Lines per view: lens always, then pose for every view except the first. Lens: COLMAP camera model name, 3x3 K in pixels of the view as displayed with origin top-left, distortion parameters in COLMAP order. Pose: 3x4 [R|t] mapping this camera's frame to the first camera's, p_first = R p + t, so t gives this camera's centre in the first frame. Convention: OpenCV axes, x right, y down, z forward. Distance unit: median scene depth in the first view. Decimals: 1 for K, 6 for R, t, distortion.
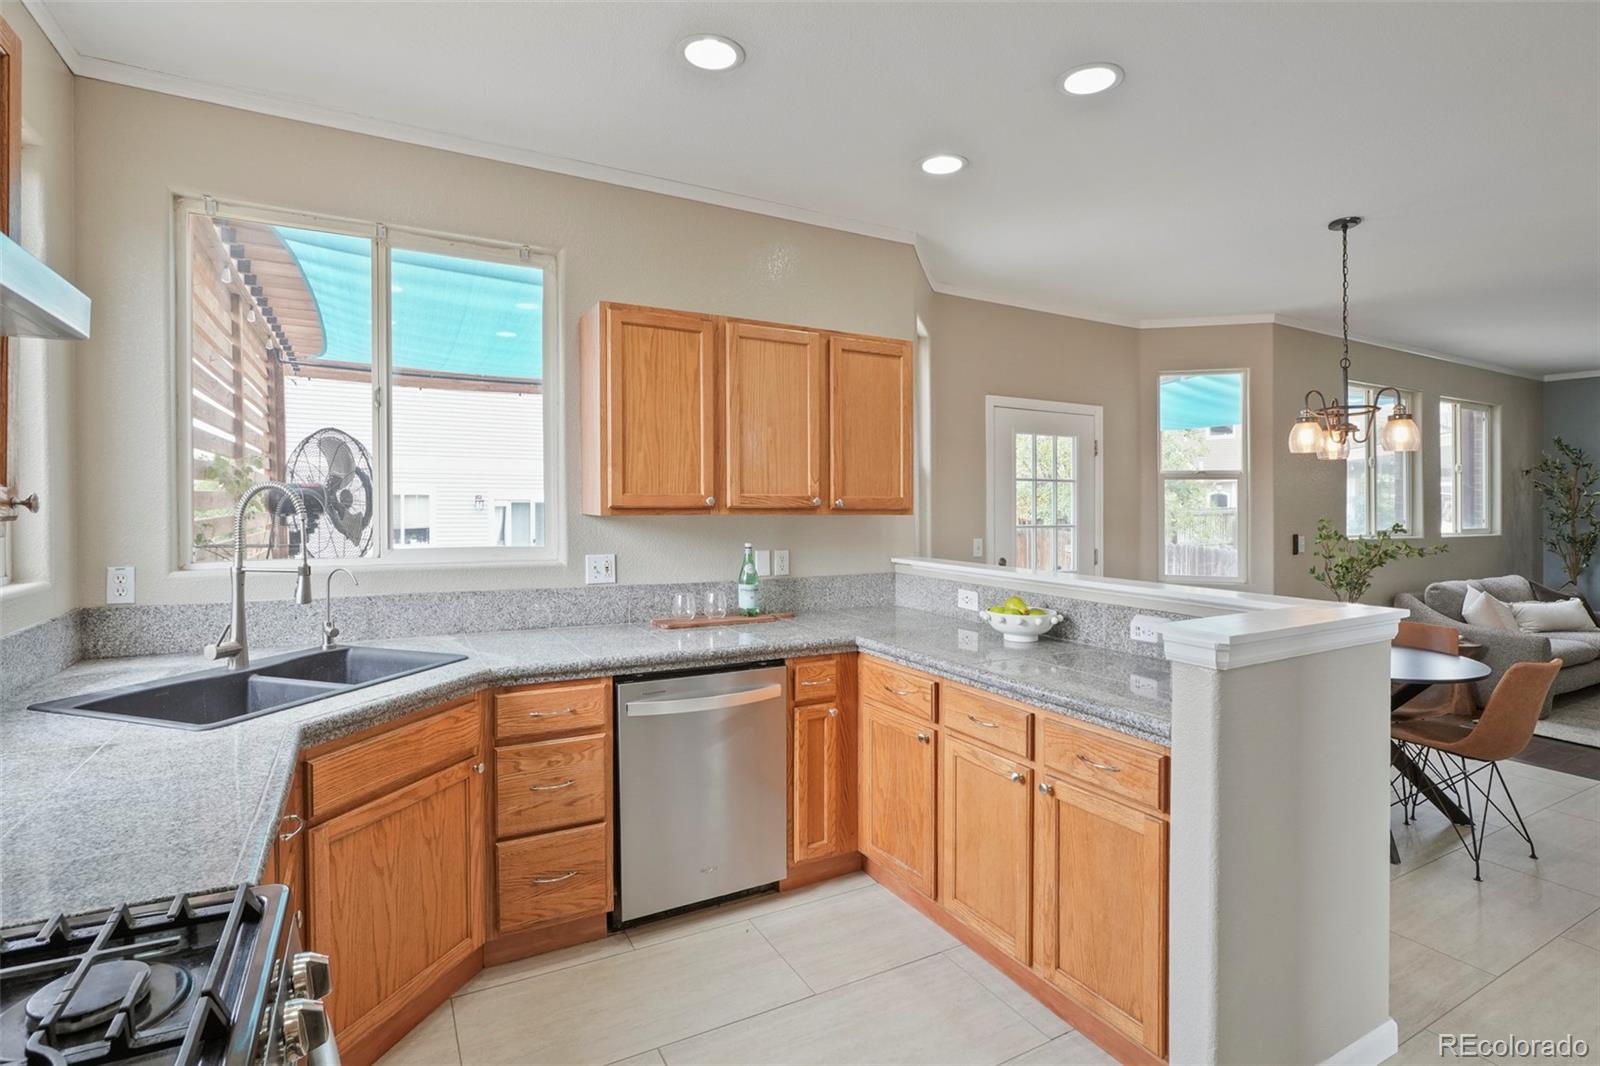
lens RADIAL K [[767.9, 0, 791.7], [0, 767.9, 506.8], [0, 0, 1]] dist [-0.018114, 0.001465]
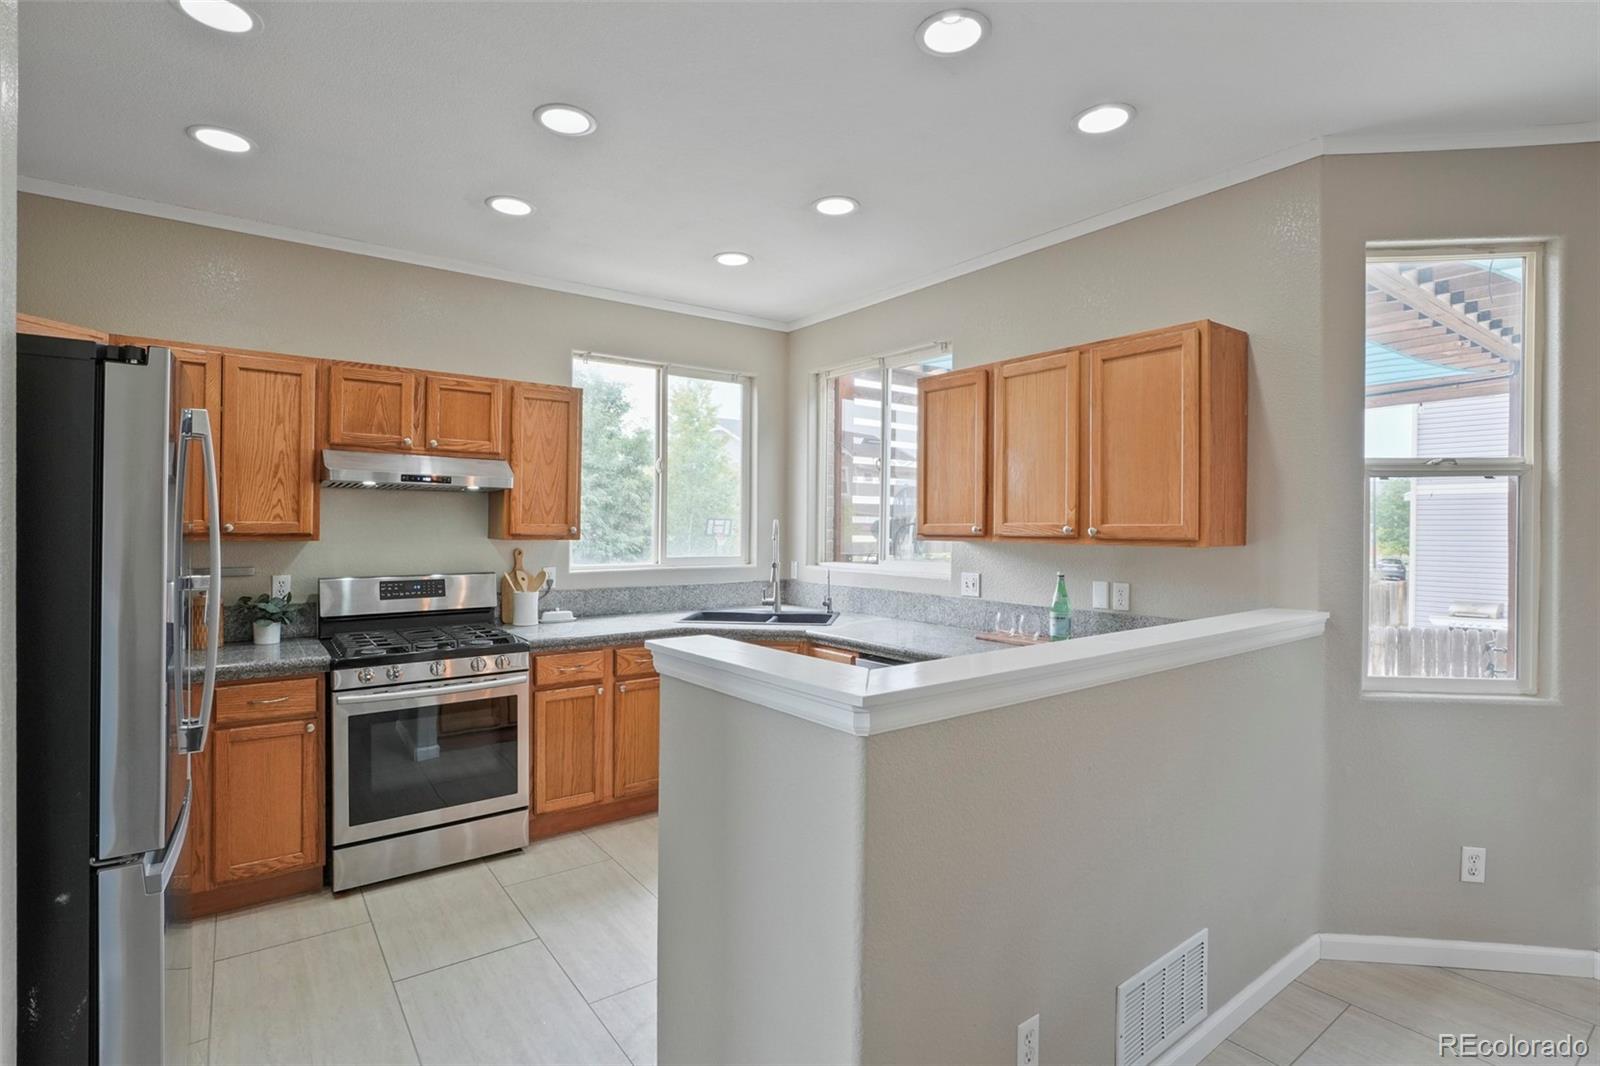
lens RADIAL K [[767.9, 0, 804.2], [0, 767.9, 519.7], [0, 0, 1]] dist [-0.018114, 0.001465]
pose [[0.145136, -0.008629, -0.989374, 0.950499], [0.002601, 0.999962, -0.008340, -0.013977], [0.989408, -0.001363, 0.145153, 0.562977]]
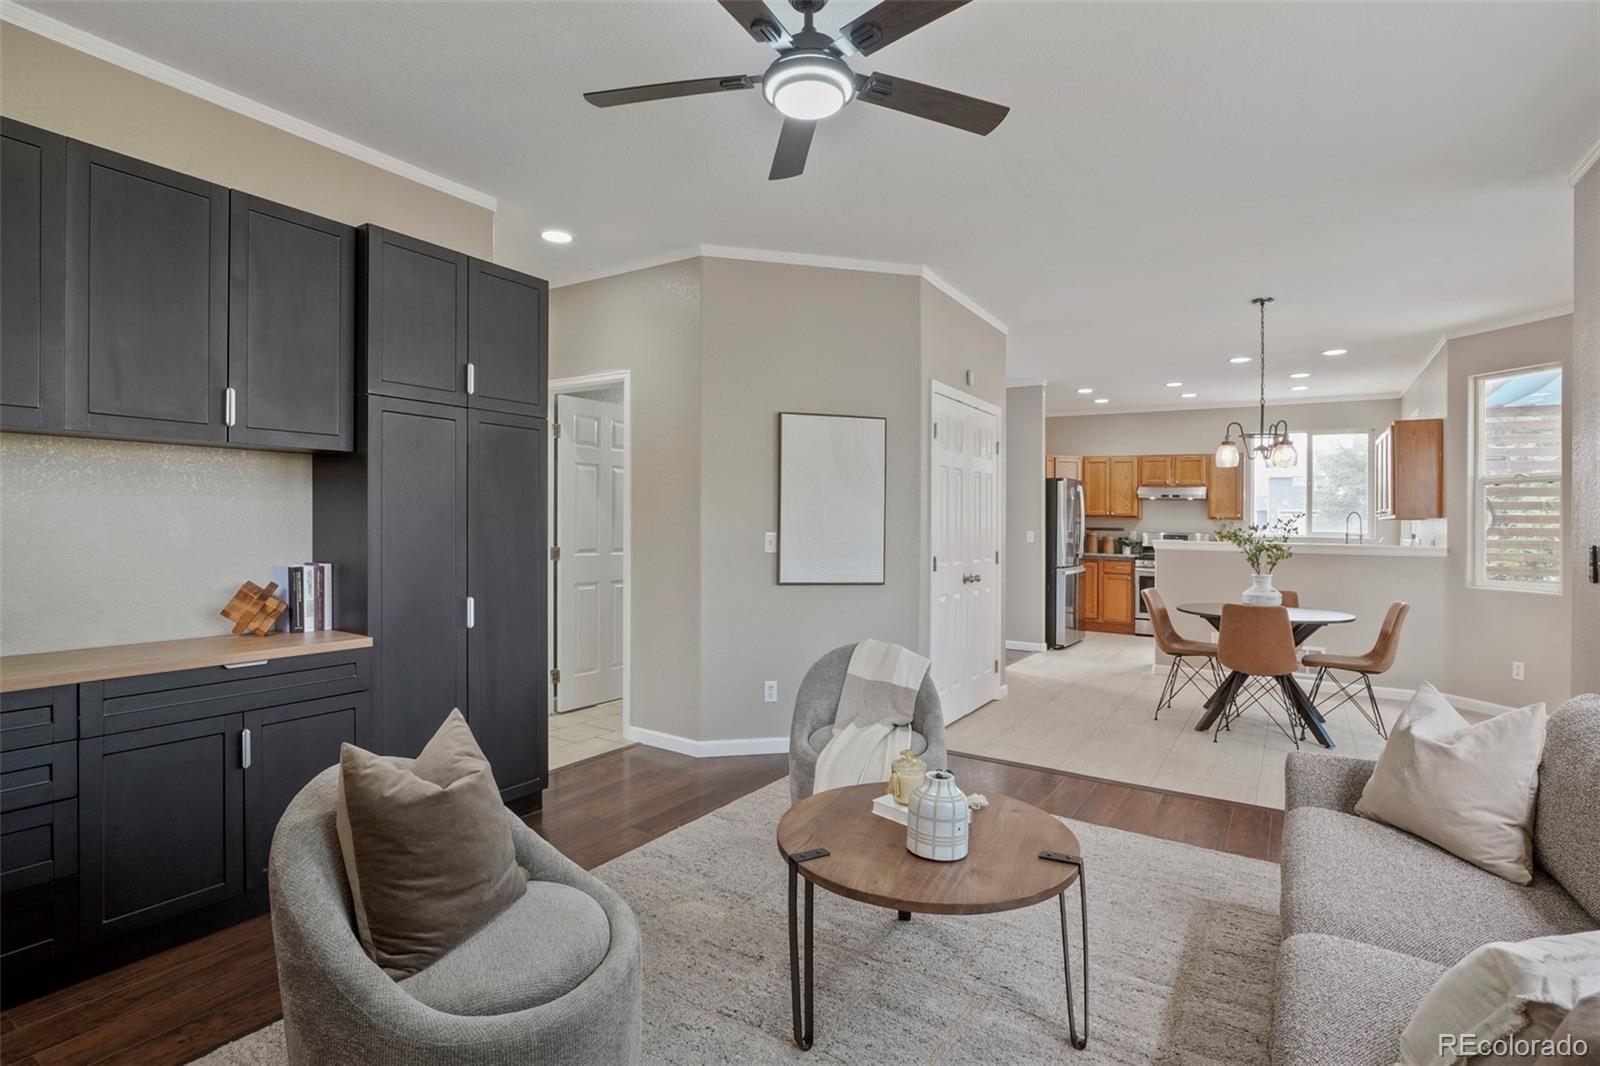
lens RADIAL K [[767.9, 0, 815.3], [0, 767.9, 523.9], [0, 0, 1]] dist [-0.018114, 0.001465]
pose [[-0.872730, -0.010974, -0.488081, 2.902404], [-0.011549, 0.999932, -0.001831, 0.065097], [0.488067, 0.004039, -0.872797, 2.574534]]
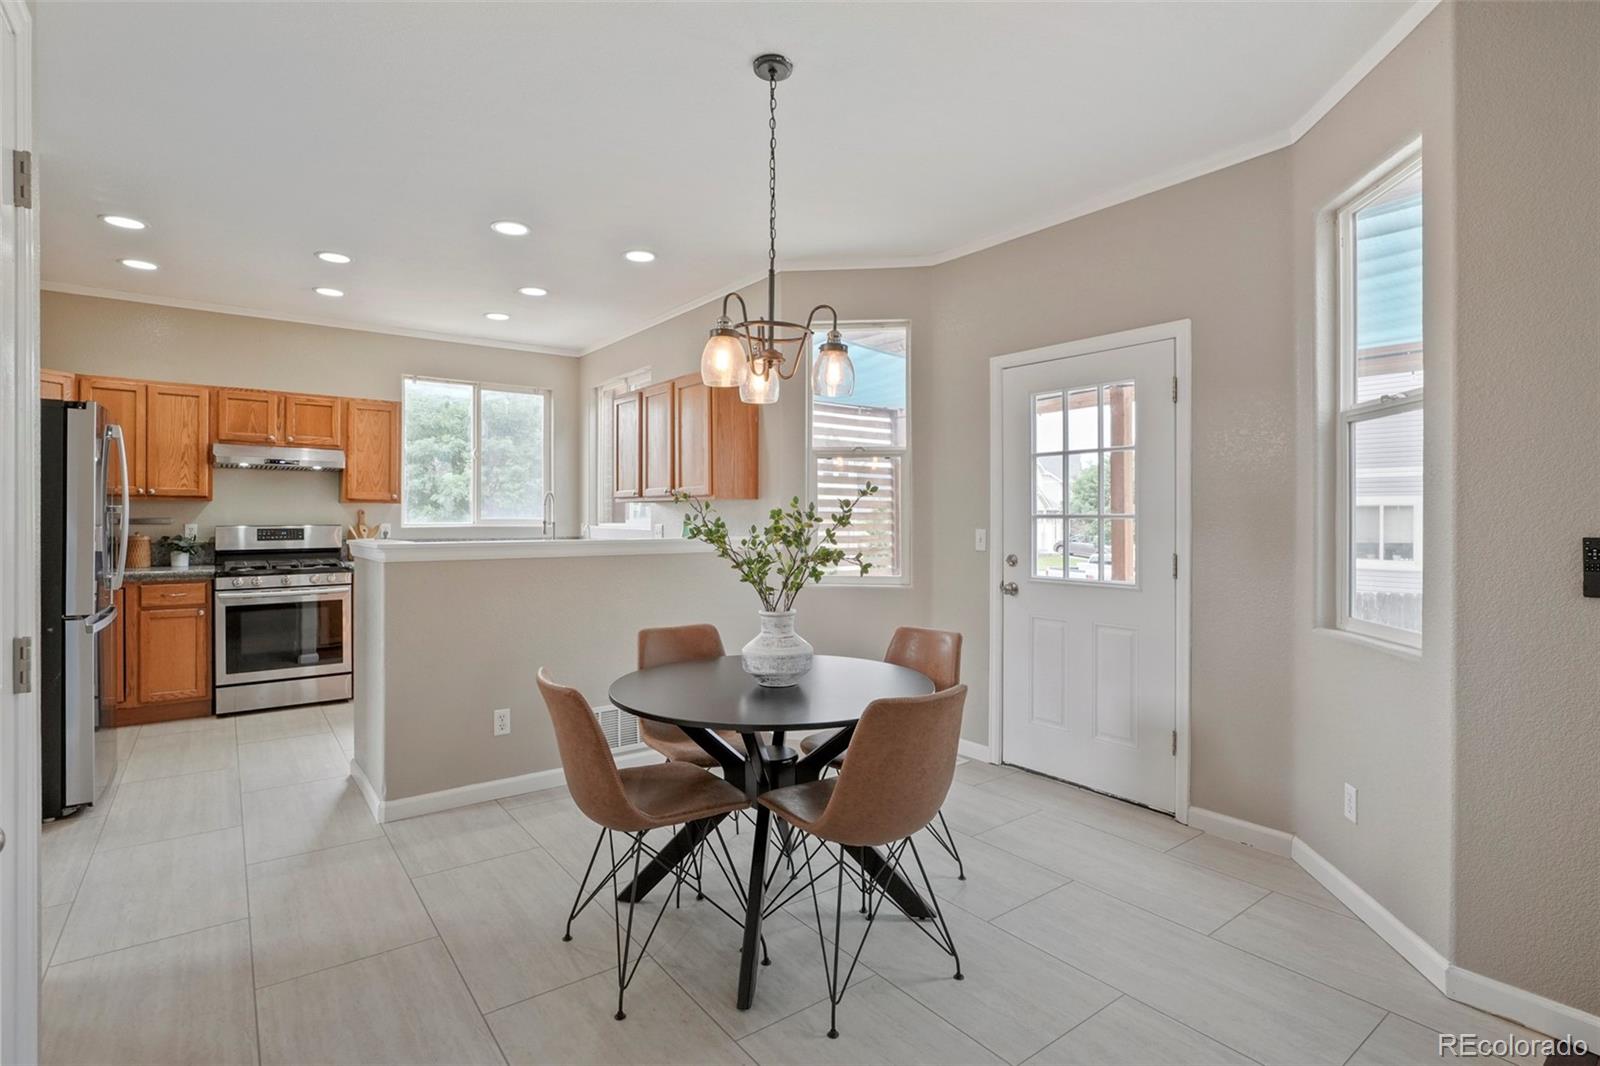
lens RADIAL K [[767.9, 0, 817.4], [0, 767.9, 511.3], [0, 0, 1]] dist [-0.018114, 0.001465]
pose [[0.168017, -0.009573, -0.985738, 1.896338], [0.006296, 0.999943, -0.008638, 0.070158], [0.985764, -0.004755, 0.168067, 1.239477]]
